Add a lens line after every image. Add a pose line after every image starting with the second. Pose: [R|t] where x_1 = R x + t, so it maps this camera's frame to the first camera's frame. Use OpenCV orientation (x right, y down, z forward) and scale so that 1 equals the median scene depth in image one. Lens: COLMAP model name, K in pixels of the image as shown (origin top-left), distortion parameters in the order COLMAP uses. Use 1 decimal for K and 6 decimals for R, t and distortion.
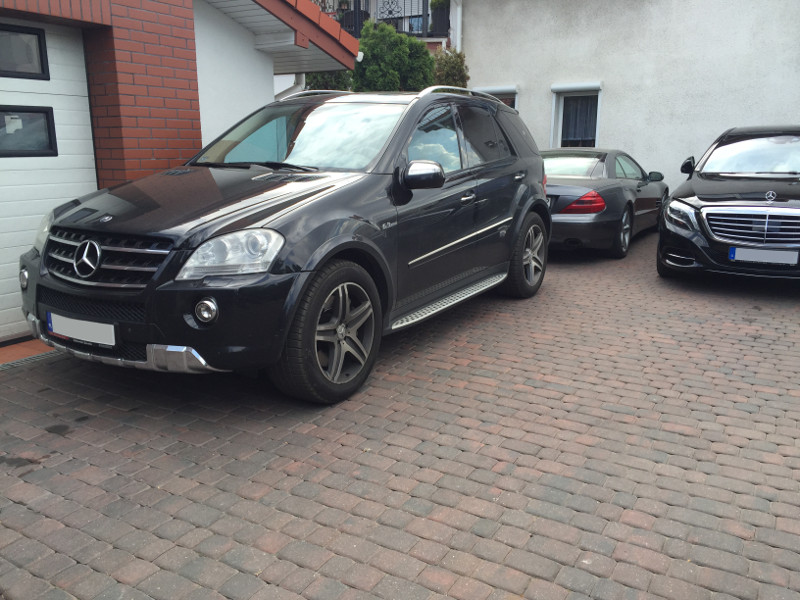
lens RADIAL K [[682.8, 0, 399.1], [0, 682.8, 300.9], [0, 0, 1]] dist [0.042275, -0.007243]
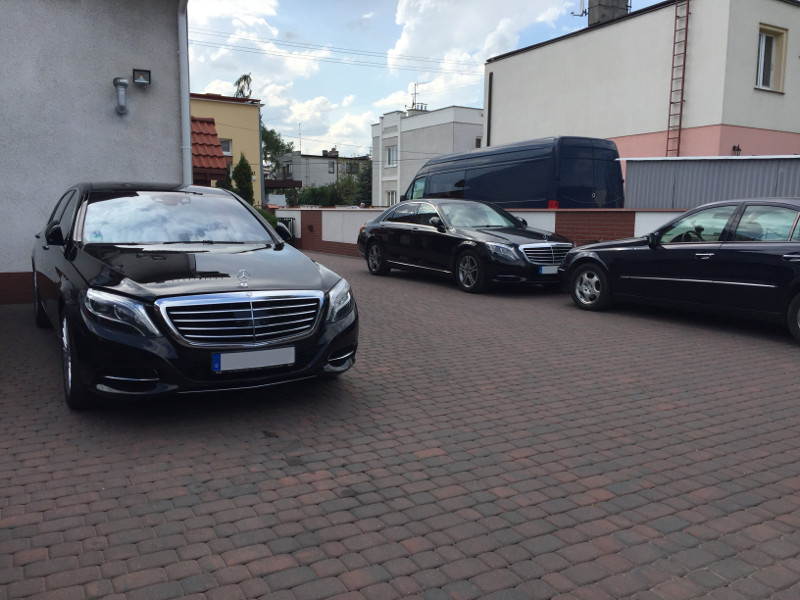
lens RADIAL K [[682.8, 0, 399.3], [0, 682.8, 299.8], [0, 0, 1]] dist [0.042275, -0.007243]
pose [[0.497403, -0.106555, 0.860951, -0.003235], [0.179698, 0.983559, 0.017911, -0.106648], [-0.848704, 0.145802, 0.508373, 0.481819]]
